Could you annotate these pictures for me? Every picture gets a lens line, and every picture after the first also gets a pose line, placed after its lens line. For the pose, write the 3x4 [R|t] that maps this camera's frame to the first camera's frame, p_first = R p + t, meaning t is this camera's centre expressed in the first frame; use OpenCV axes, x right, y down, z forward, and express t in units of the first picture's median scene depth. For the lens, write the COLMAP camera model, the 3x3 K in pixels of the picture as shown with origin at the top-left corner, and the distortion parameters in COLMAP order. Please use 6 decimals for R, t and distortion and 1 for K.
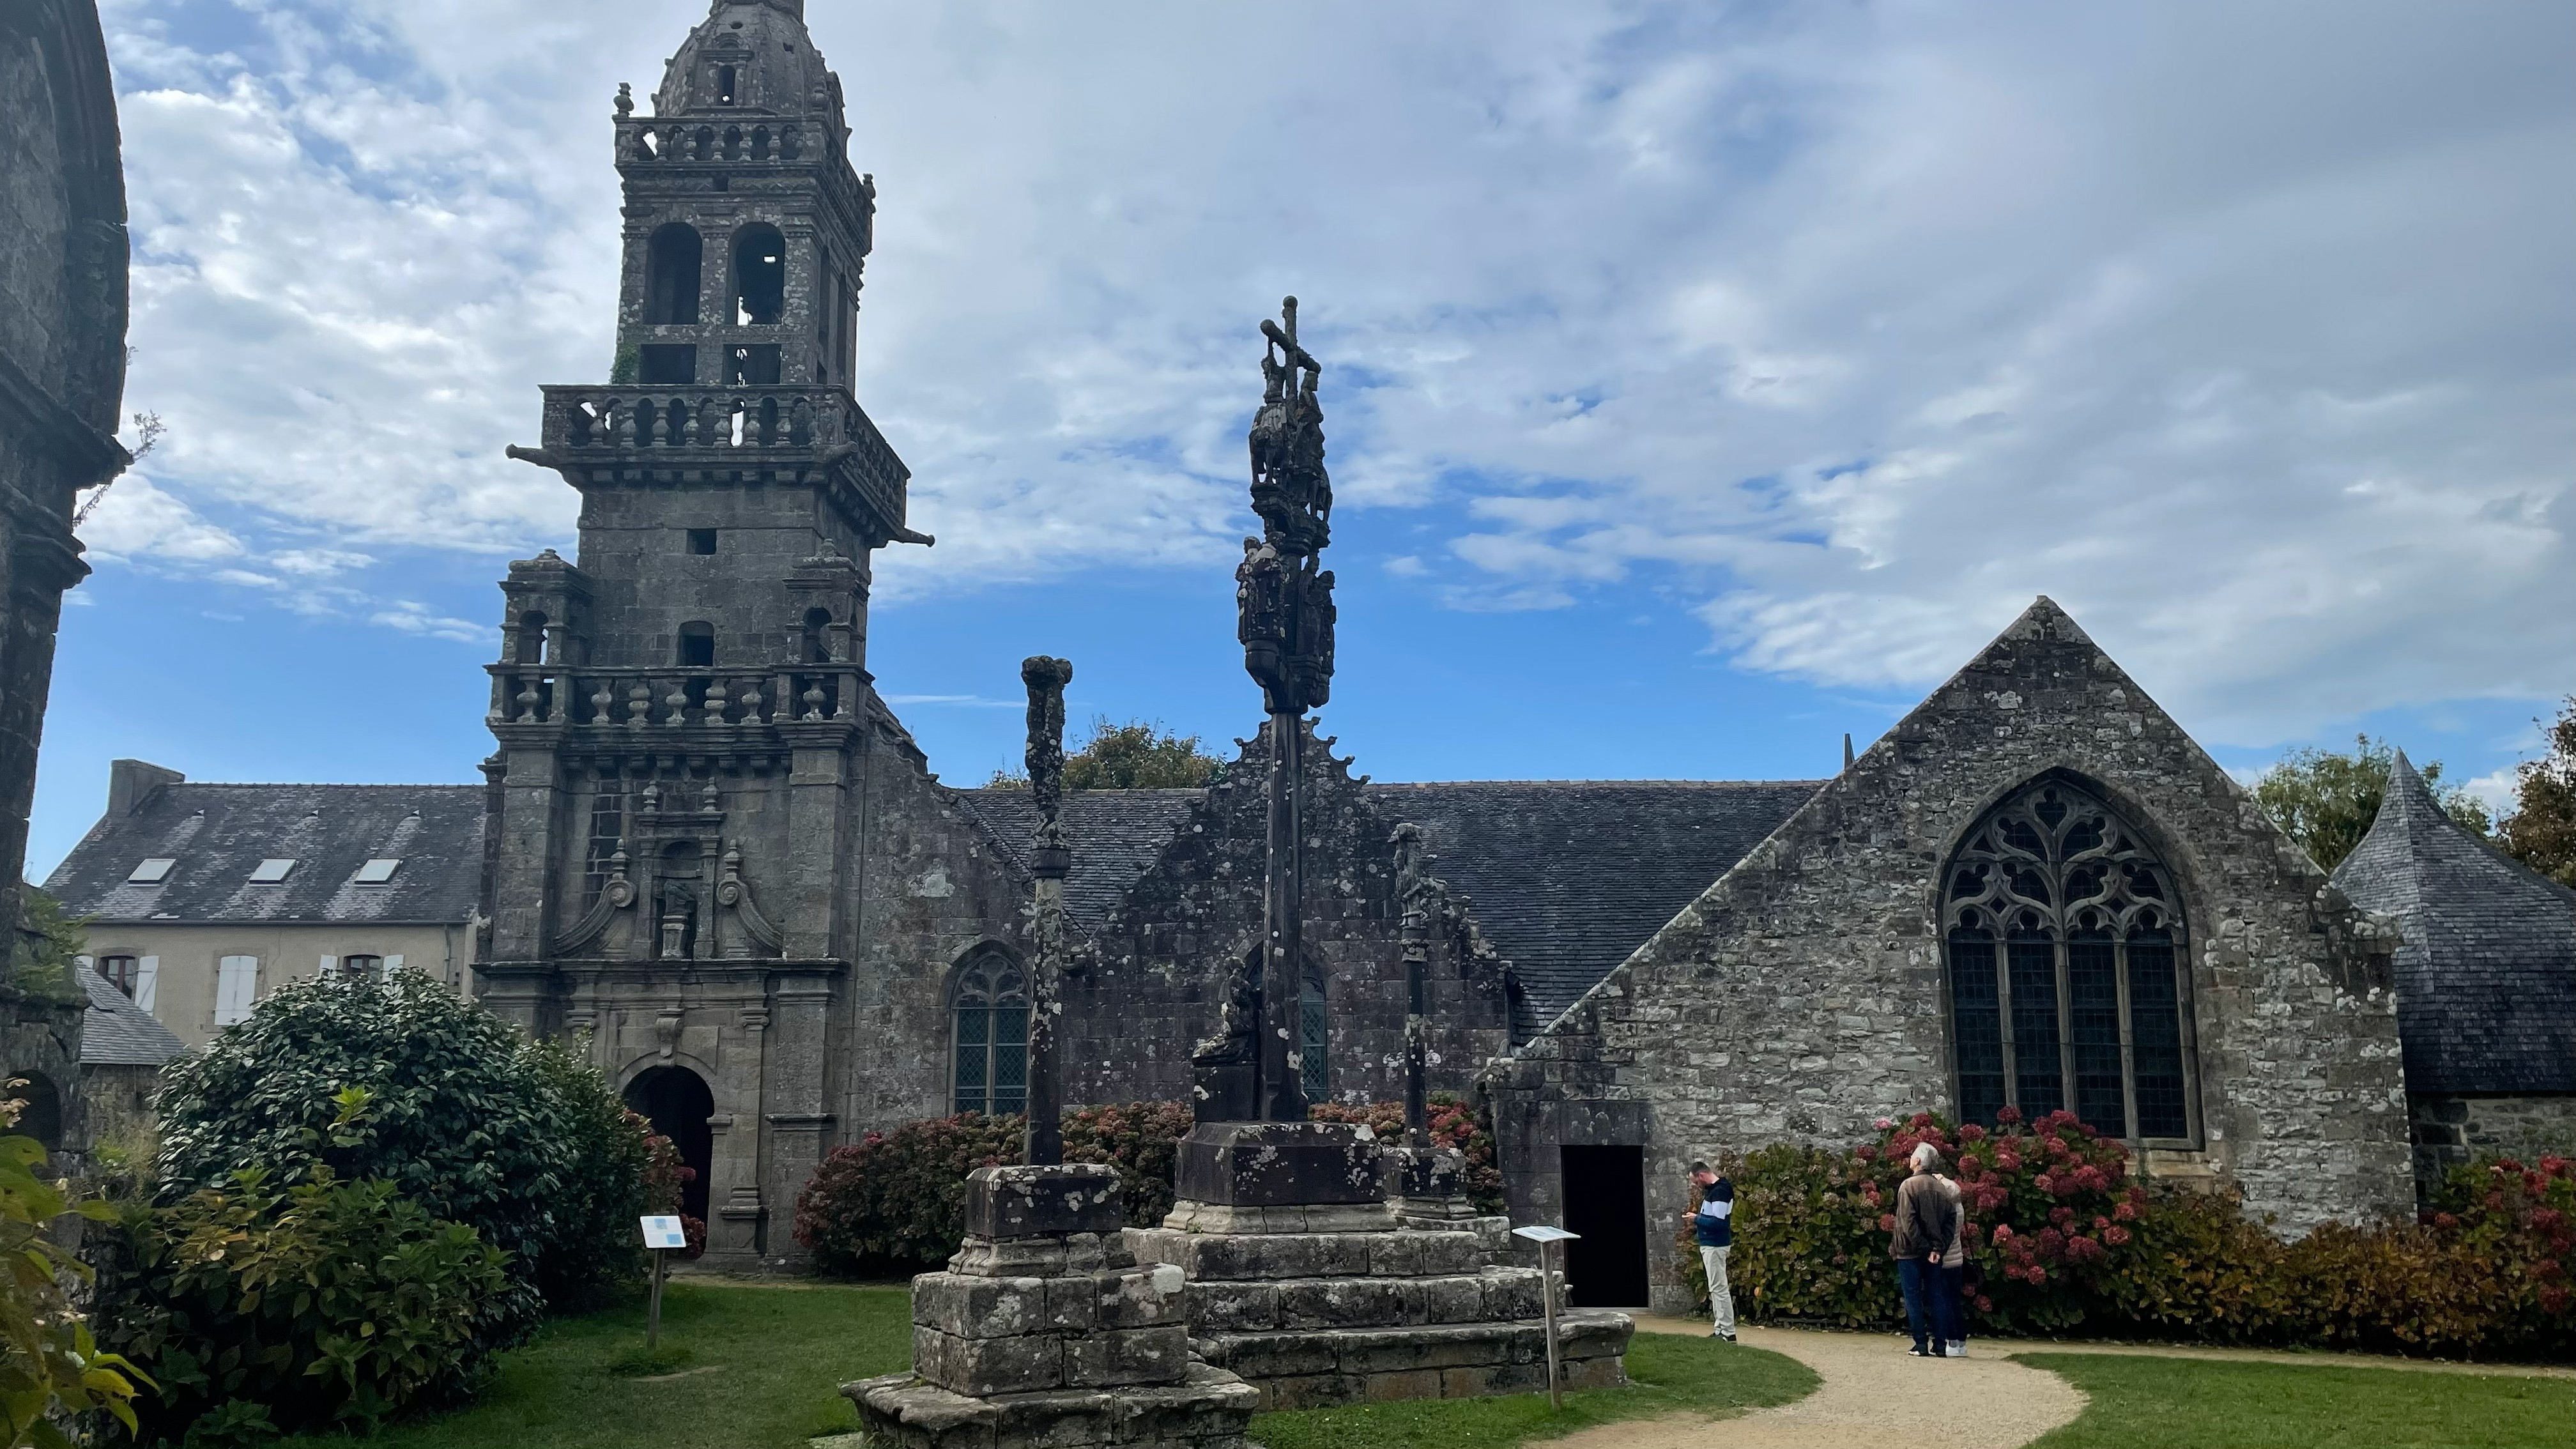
lens RADIAL K [[1903.3, 0, 1274.6], [0, 1903.3, 707.0], [0, 0, 1]] dist [0.095801, -0.101509]
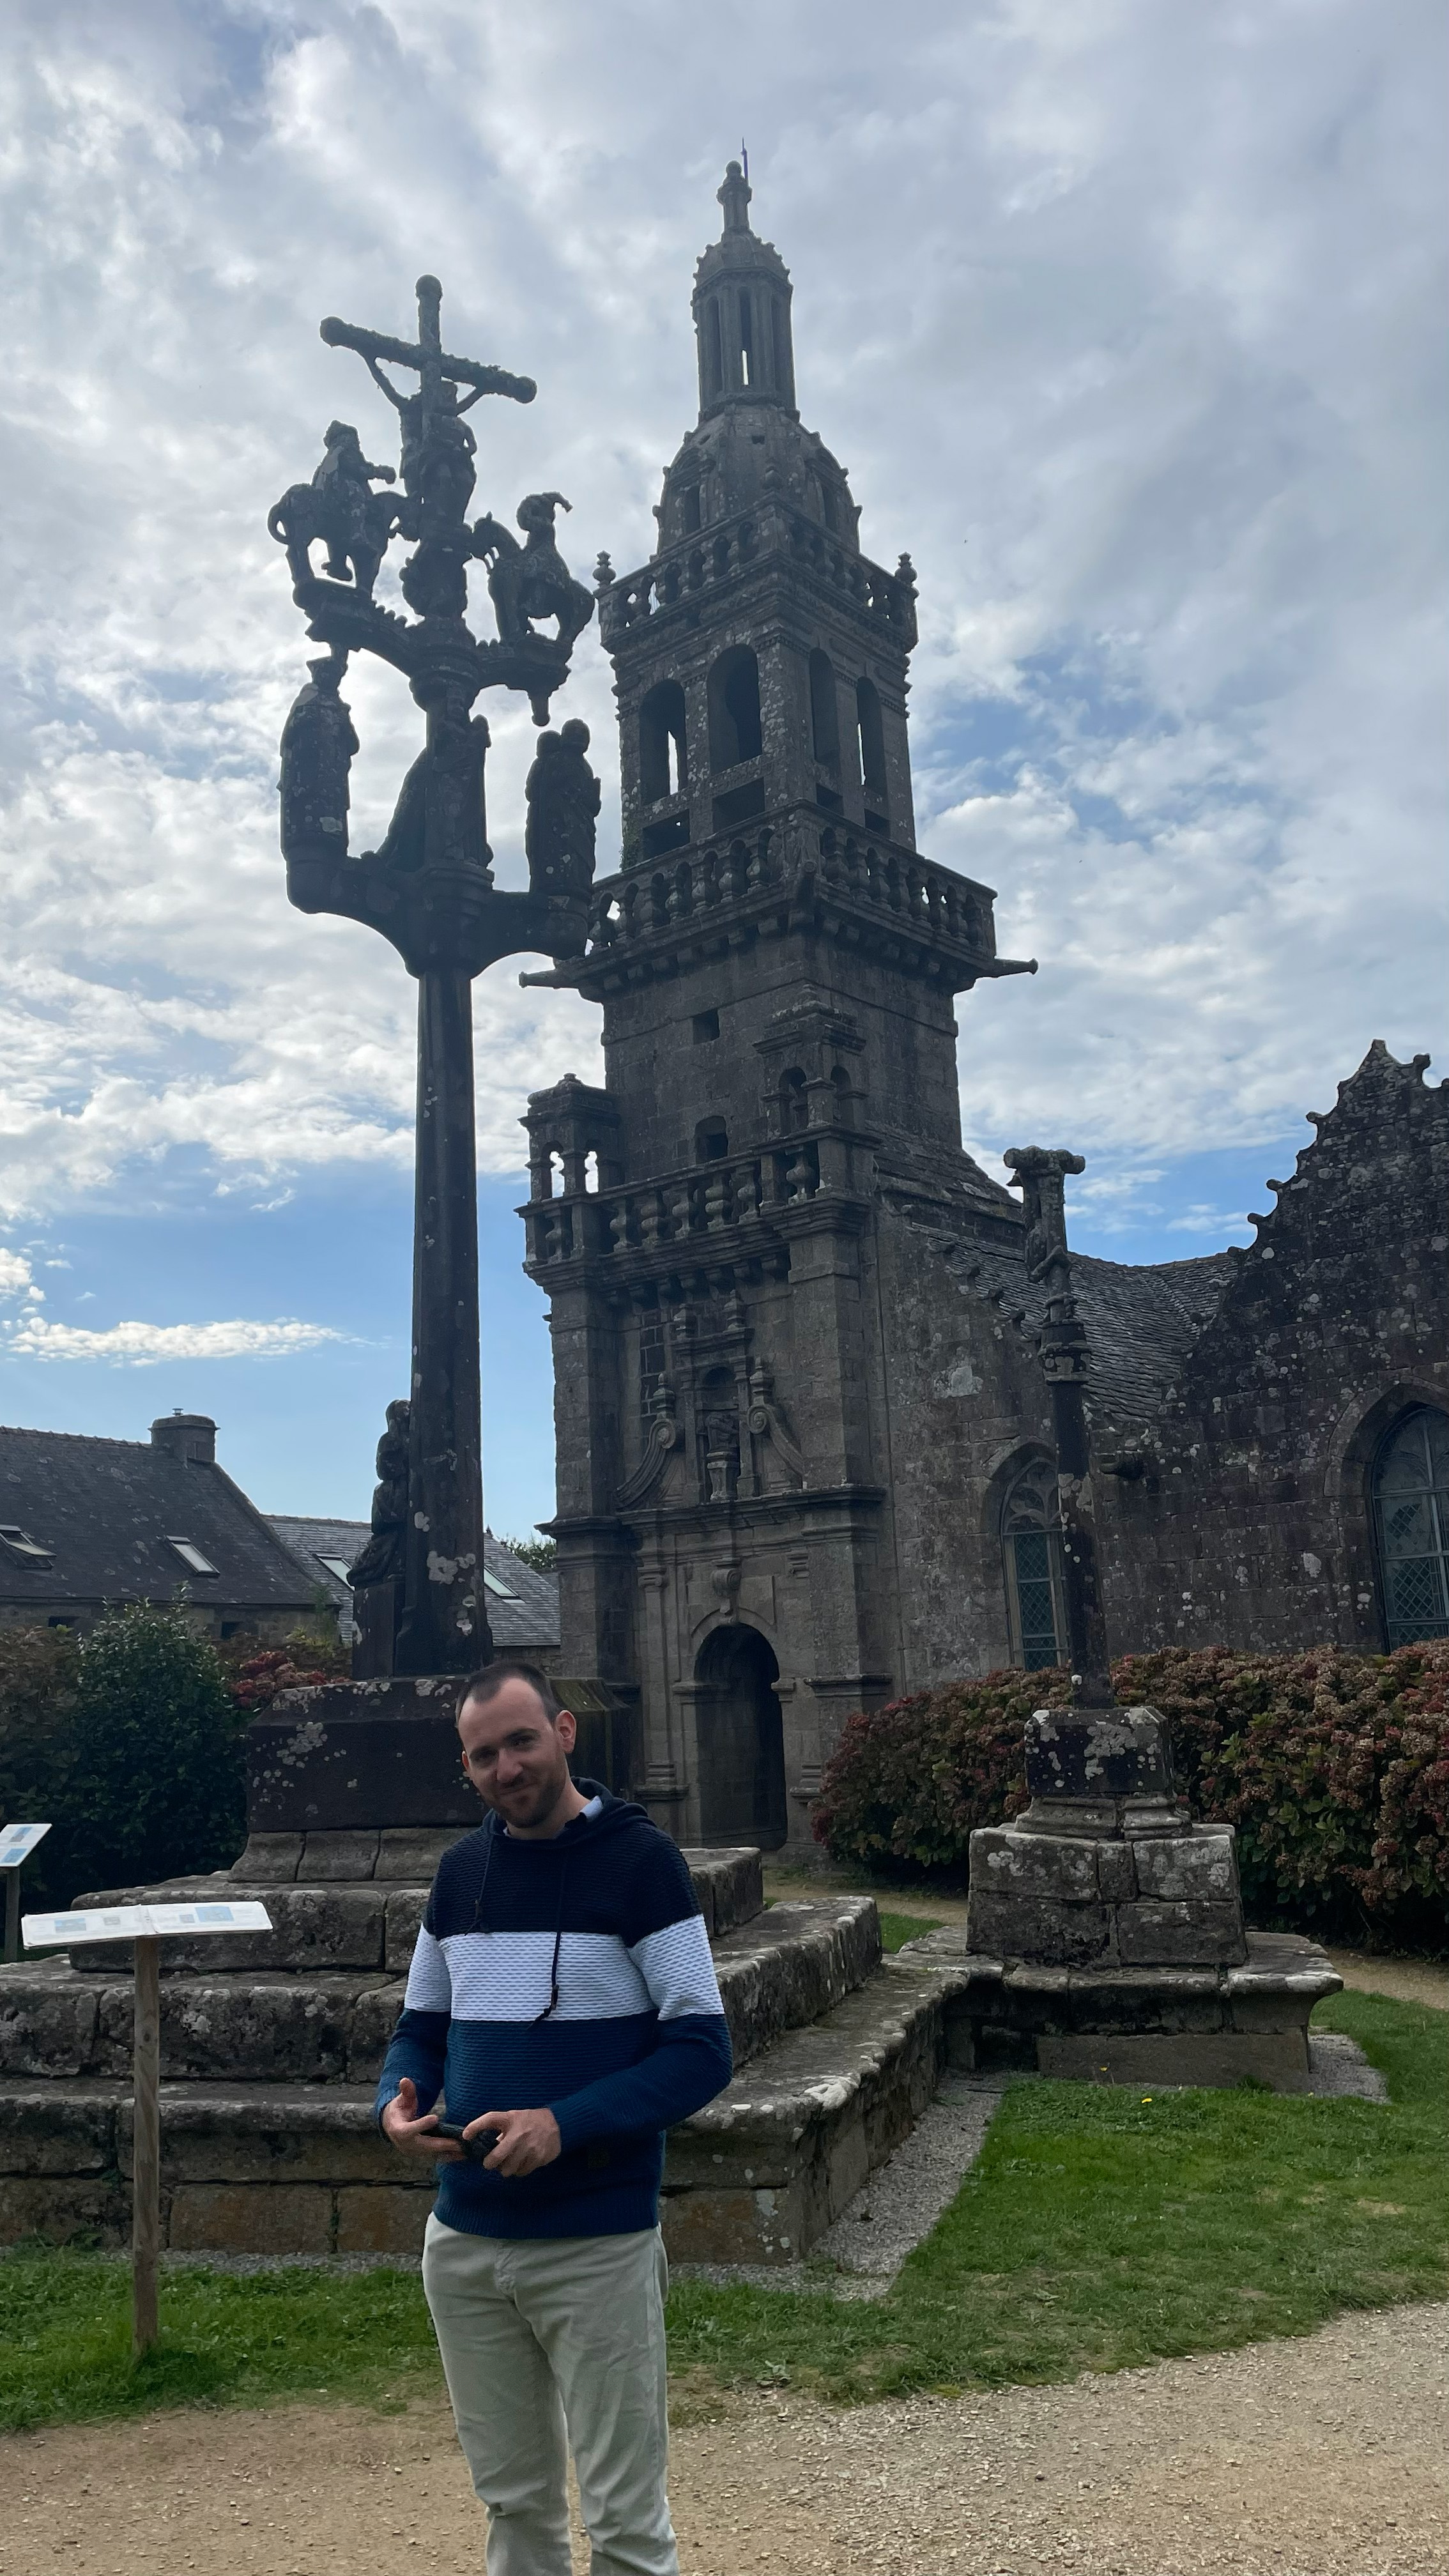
lens RADIAL K [[1903.3, 0, 712.3], [0, 1903.3, 1309.4], [0, 0, 1]] dist [0.095801, -0.101509]
pose [[0.778375, -0.150943, -0.609383, 0.229344], [0.163072, 0.985960, -0.035927, 0.077743], [0.606250, -0.071409, 0.792061, 0.329882]]
